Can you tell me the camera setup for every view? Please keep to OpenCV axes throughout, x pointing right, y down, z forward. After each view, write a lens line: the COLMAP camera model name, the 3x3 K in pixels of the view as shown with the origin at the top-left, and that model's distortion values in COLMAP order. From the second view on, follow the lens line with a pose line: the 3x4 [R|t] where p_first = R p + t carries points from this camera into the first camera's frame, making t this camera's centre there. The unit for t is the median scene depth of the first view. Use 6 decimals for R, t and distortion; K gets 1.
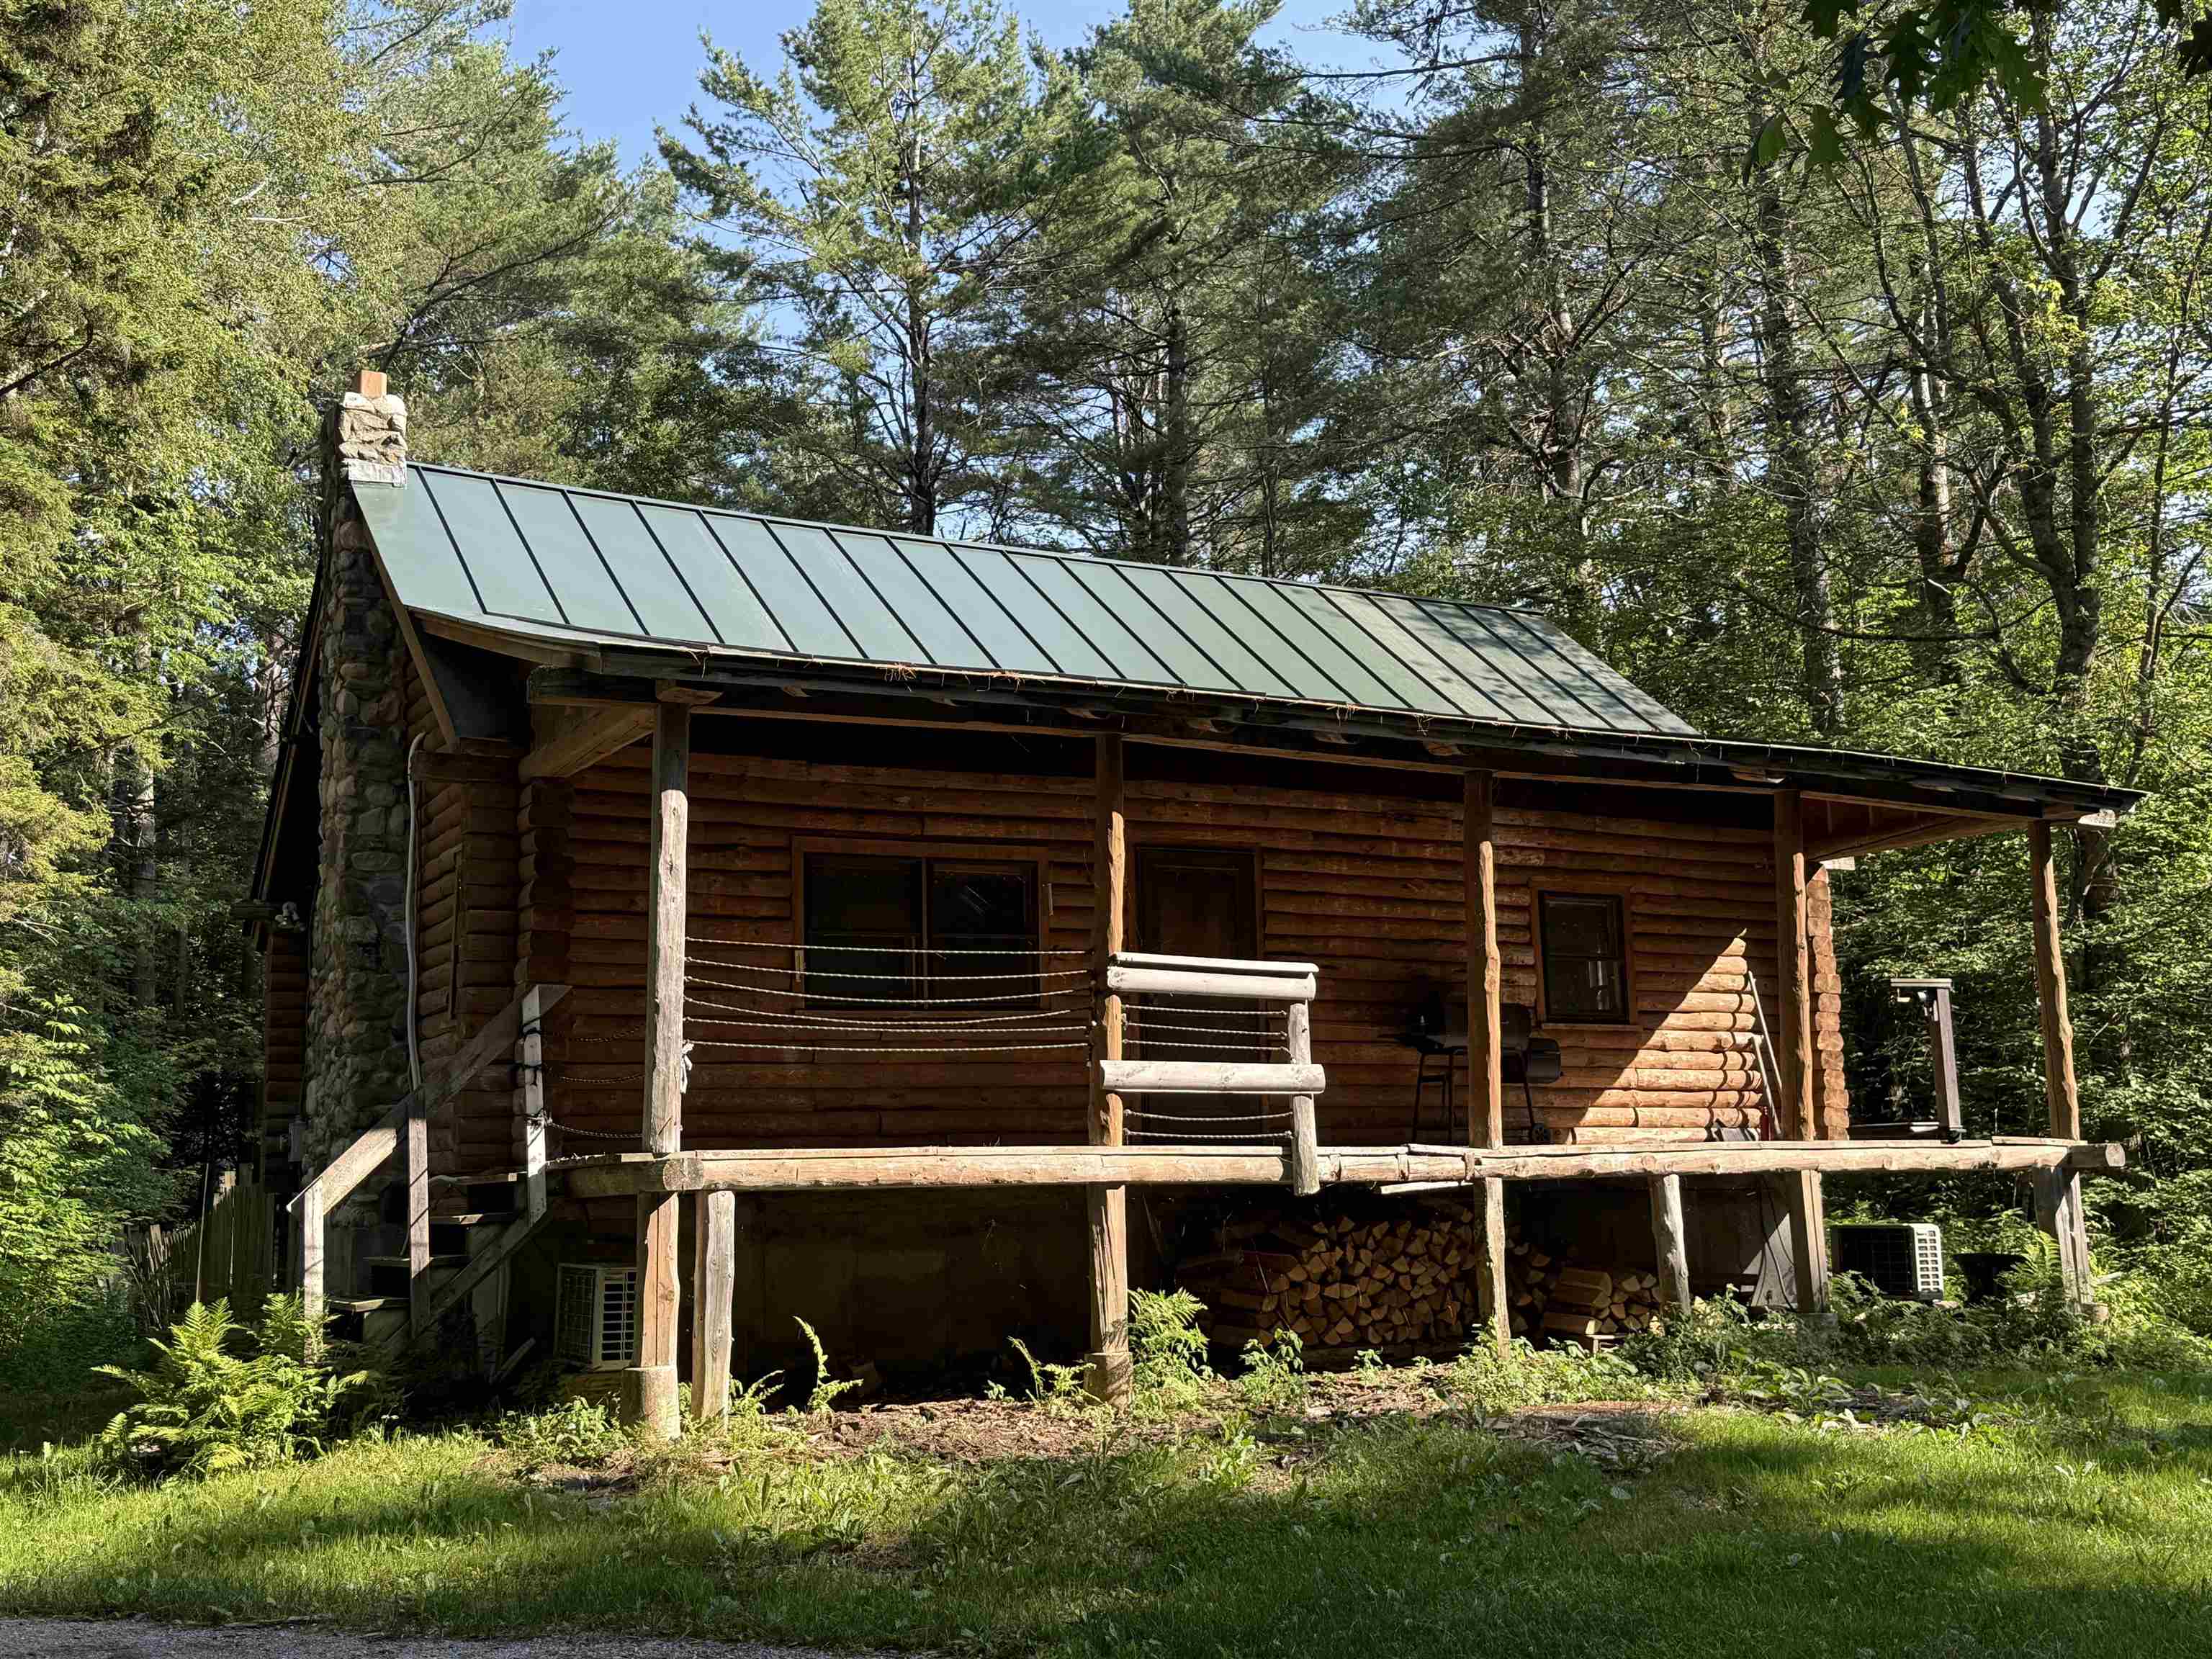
lens RADIAL K [[2250.8, 0, 1106.0], [0, 2250.8, 829.5], [0, 0, 1]] dist [0.123264, -0.028819]
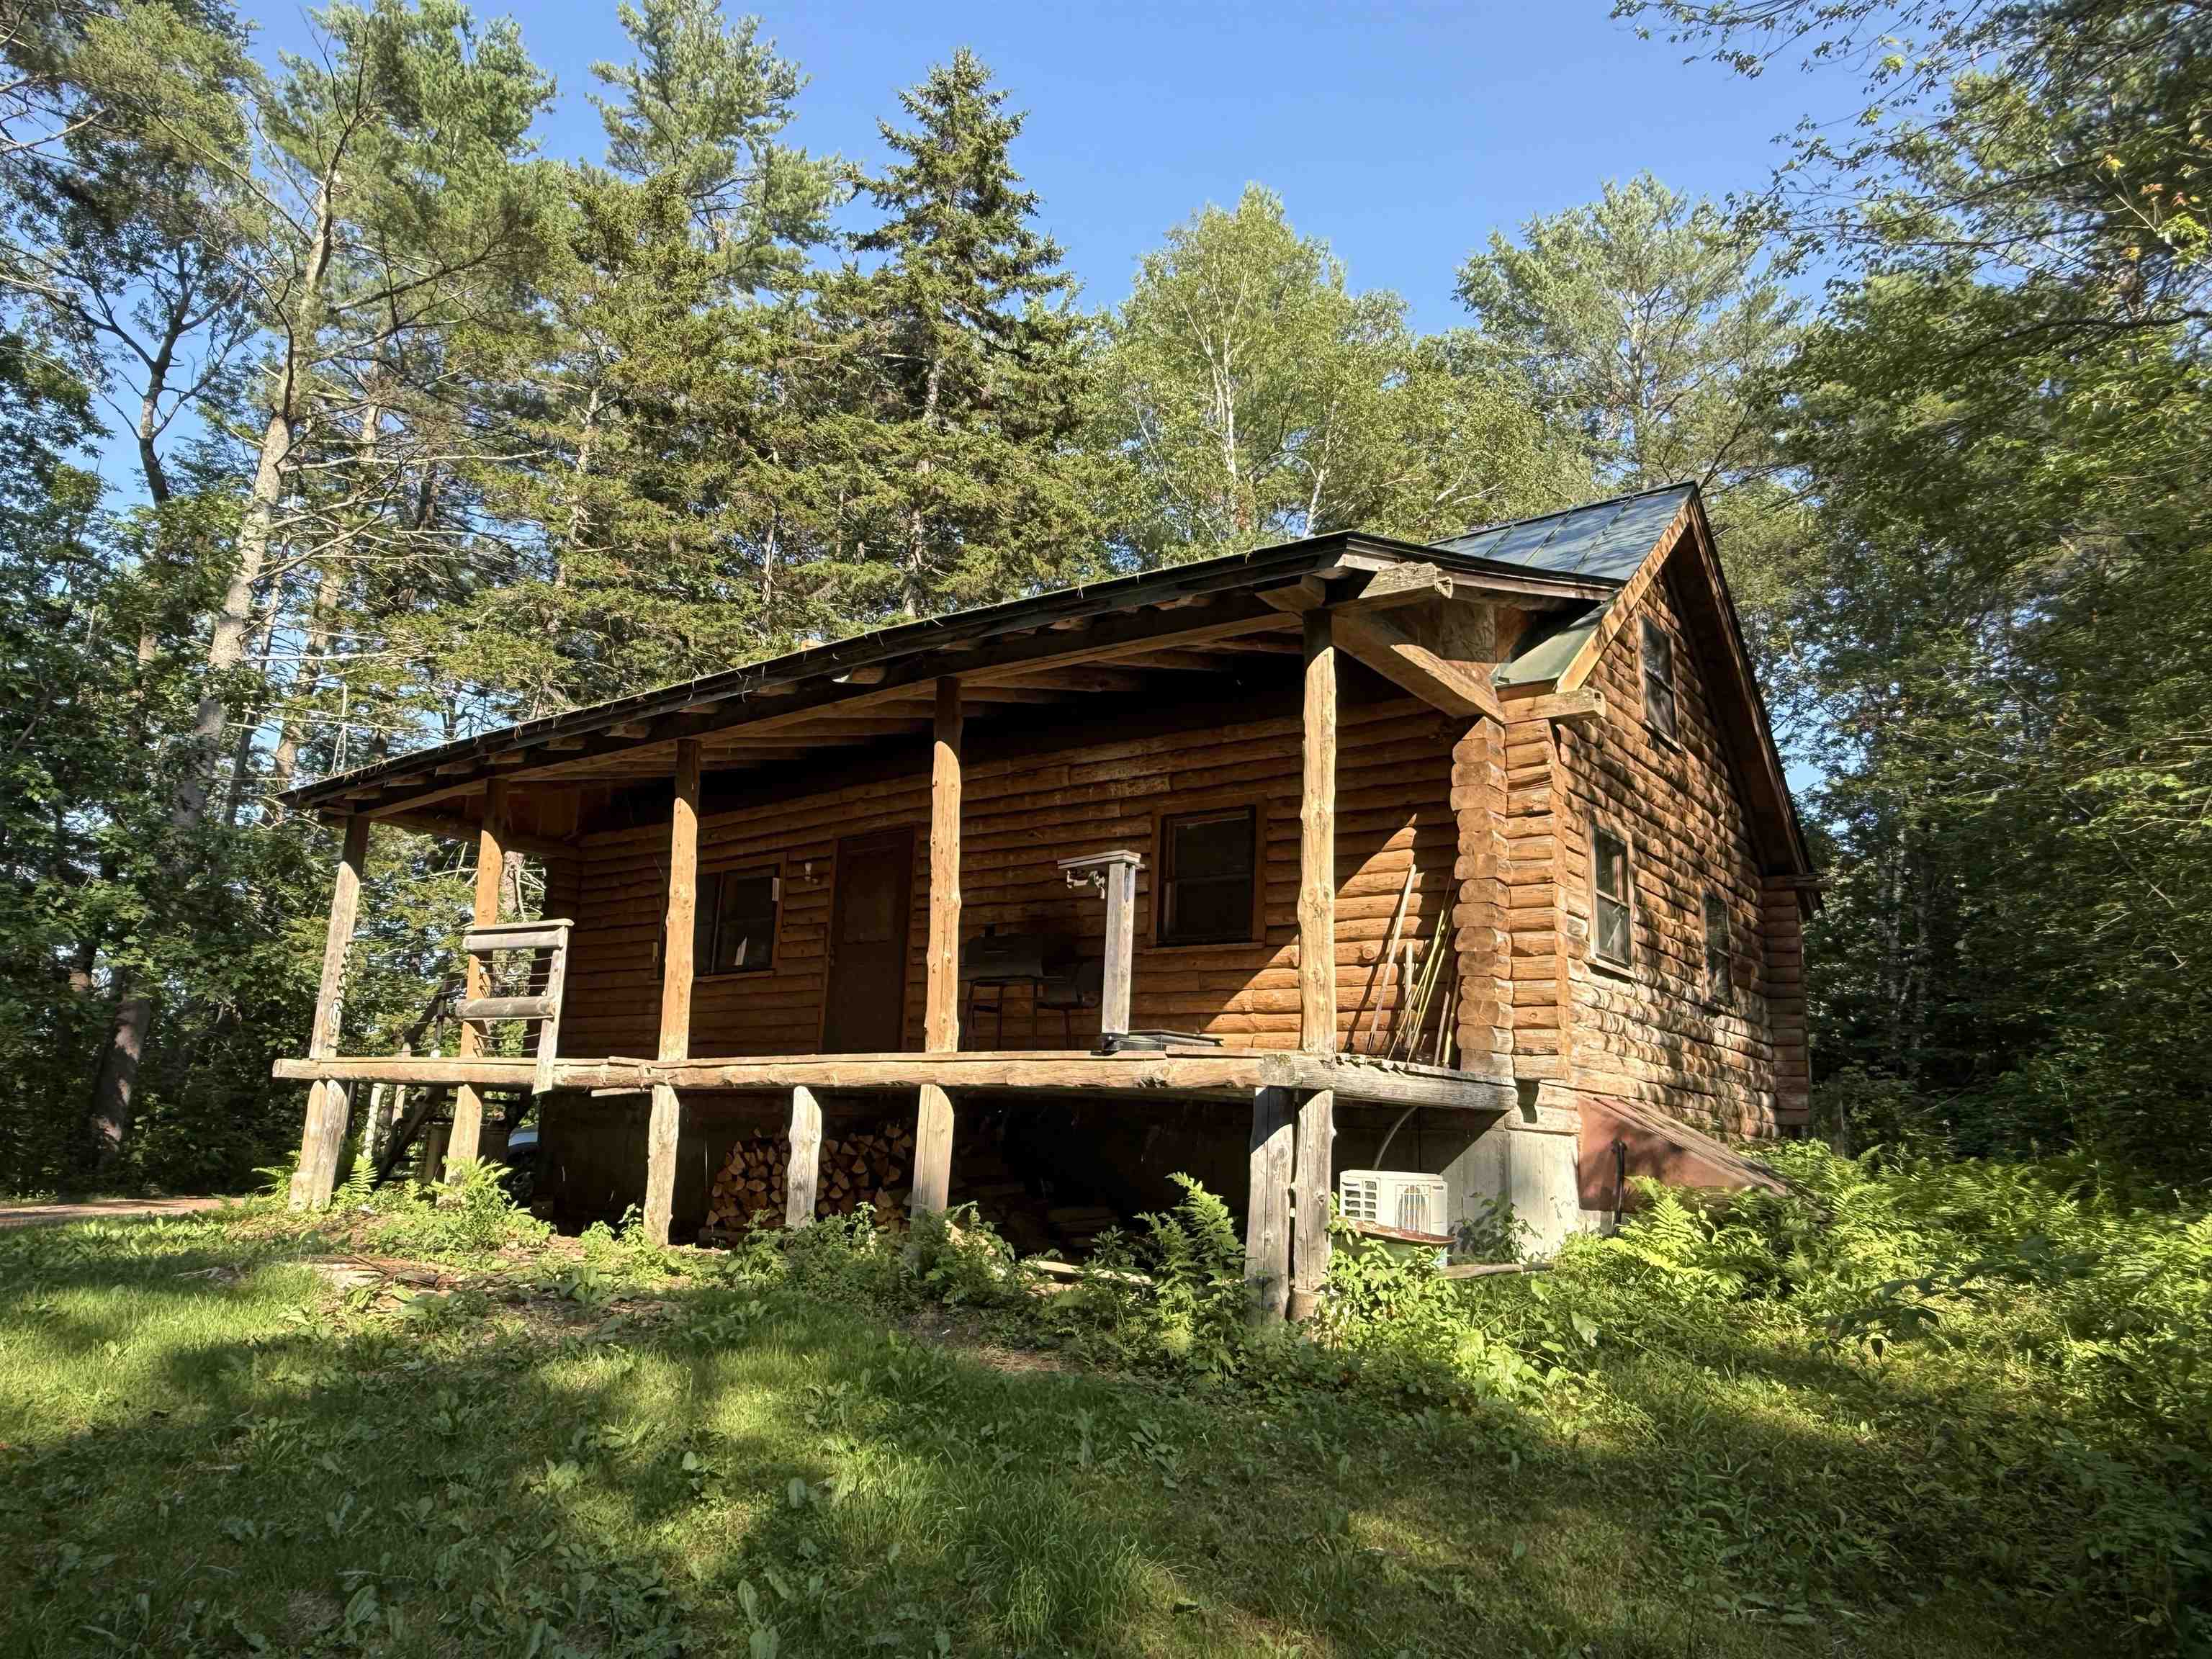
lens RADIAL K [[1447.9, 0, 1101.0], [0, 1447.9, 794.7], [0, 0, 1]] dist [0.002213, 0.000017]
pose [[0.400630, -0.178501, -0.898684, 0.954964], [0.097085, 0.983588, -0.152085, 0.141897], [0.911082, -0.026319, 0.411384, 0.904507]]
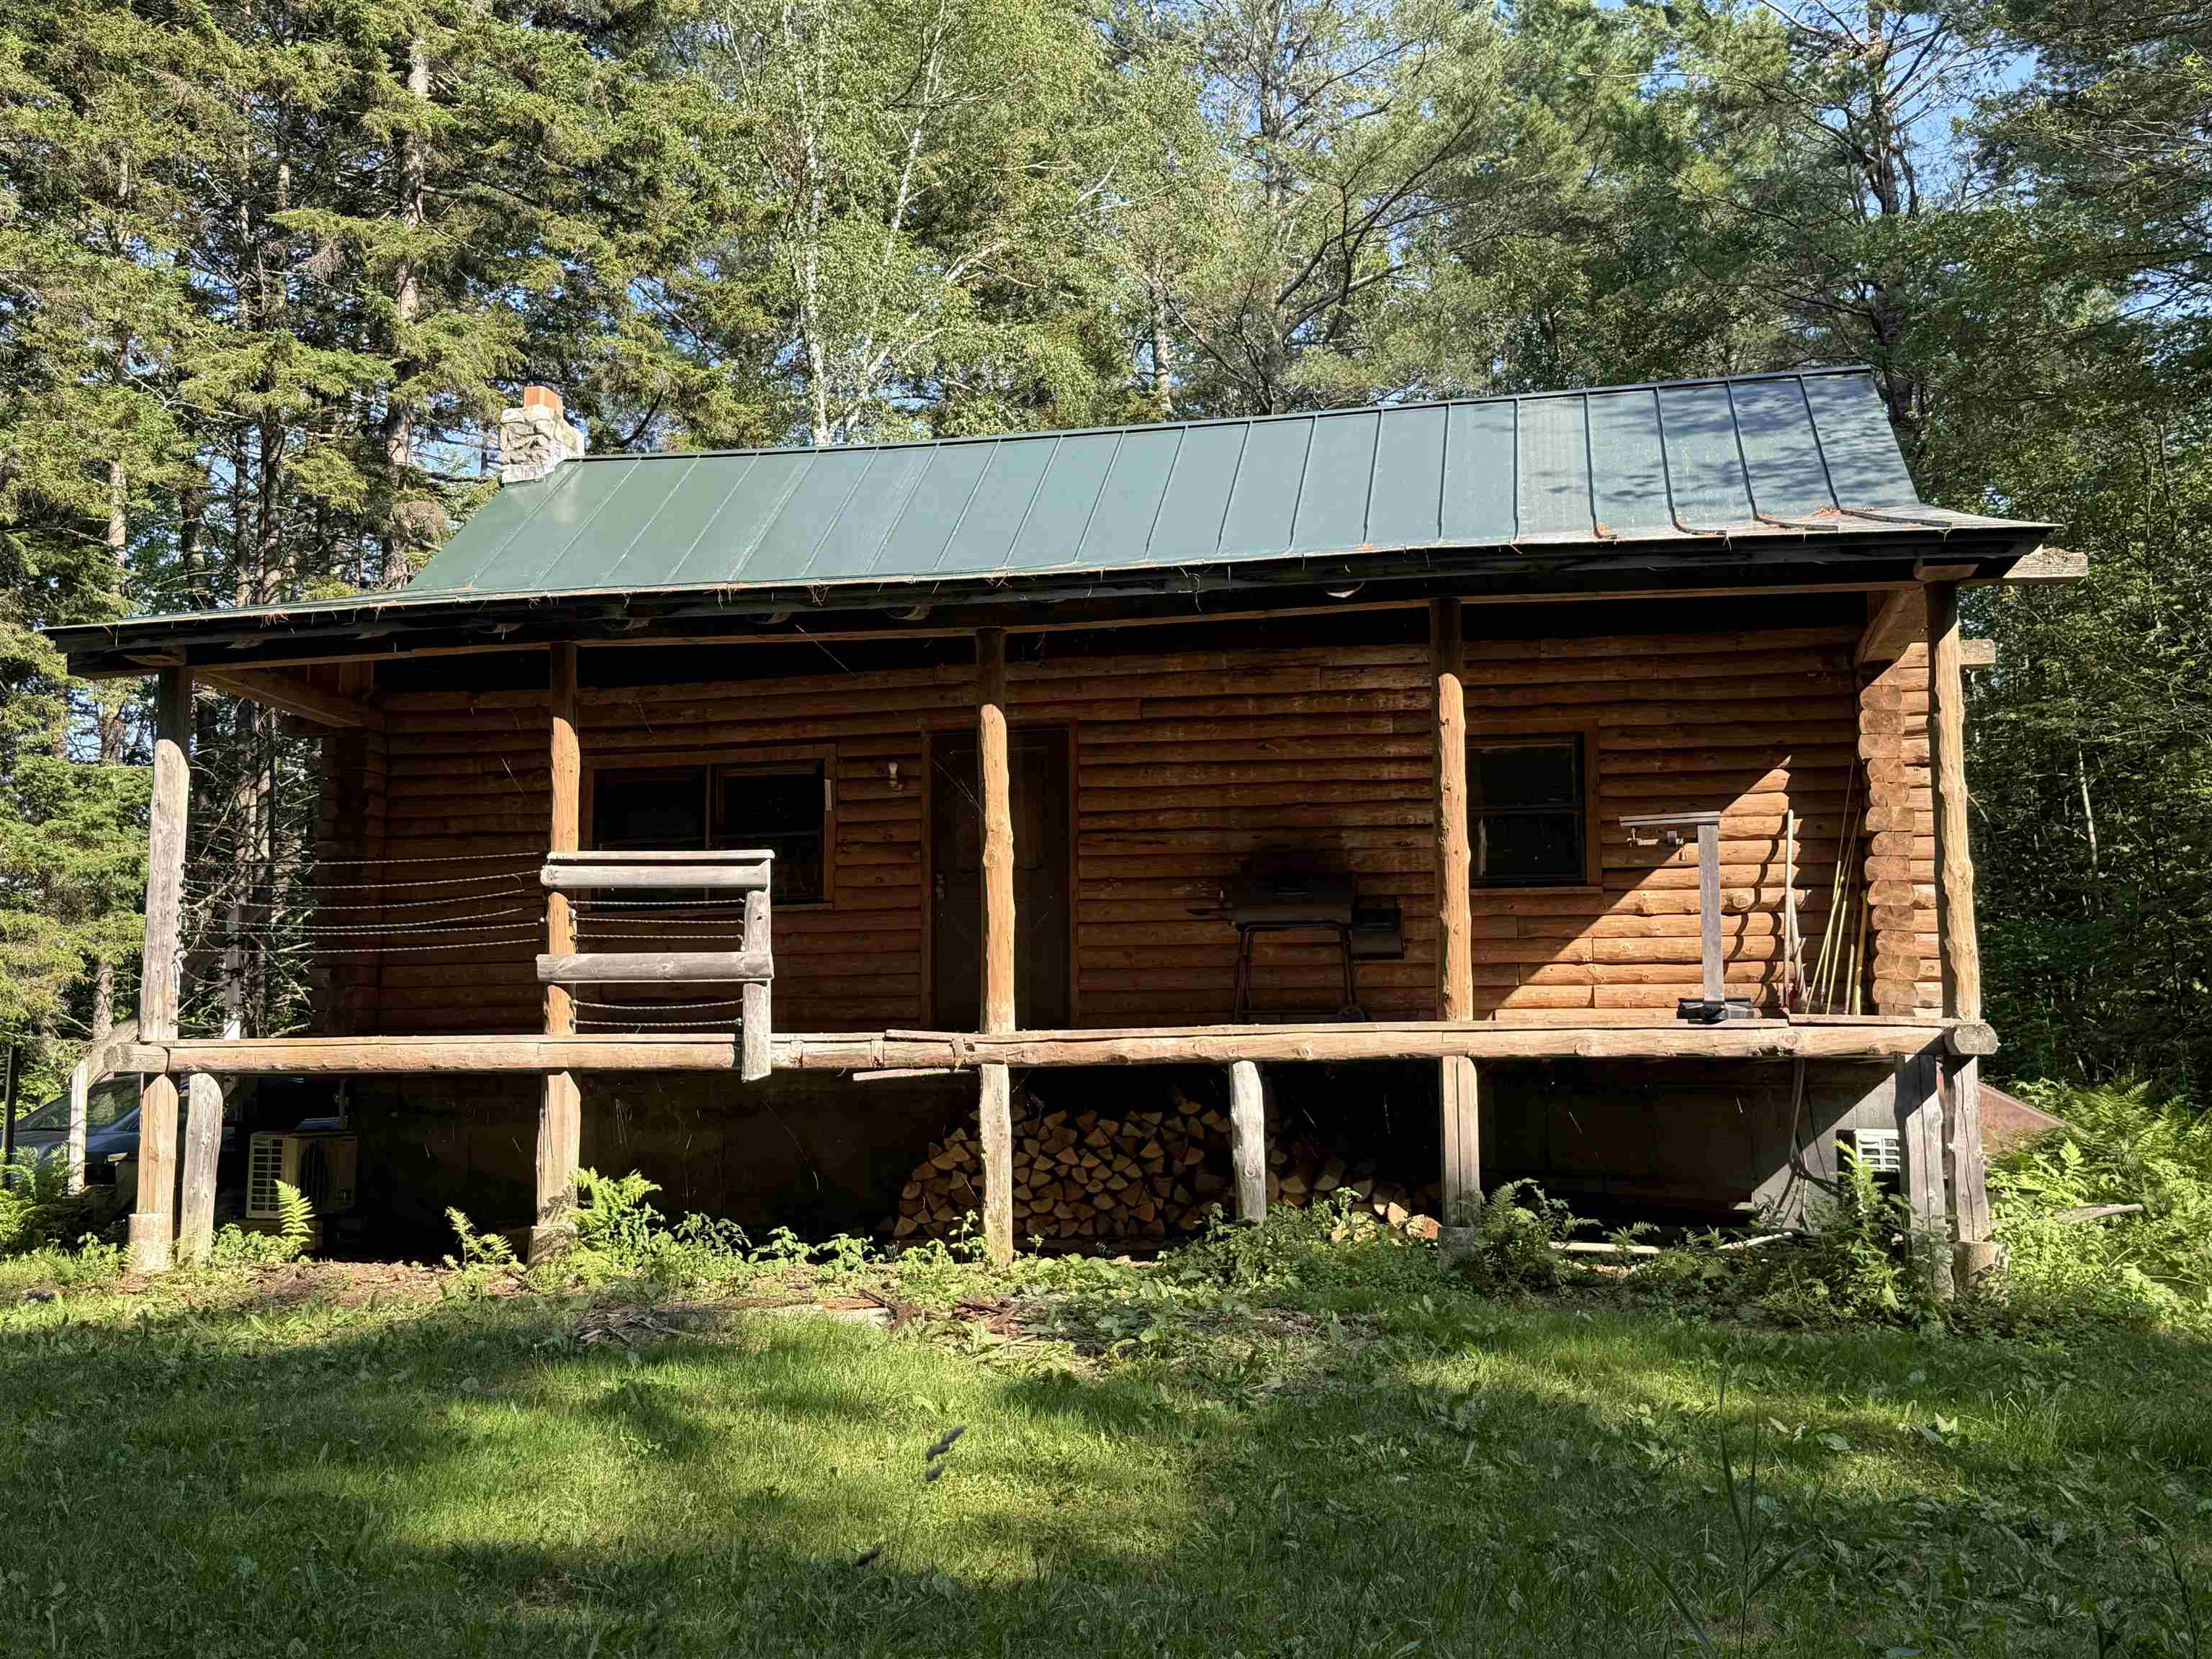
lens RADIAL K [[2250.8, 0, 1106.0], [0, 2250.8, 829.5], [0, 0, 1]] dist [0.123264, -0.028819]
pose [[0.761695, -0.059685, -0.645181, 0.813347], [0.091141, 0.995718, 0.015487, 0.046979], [0.641494, -0.070599, 0.763873, 0.326060]]
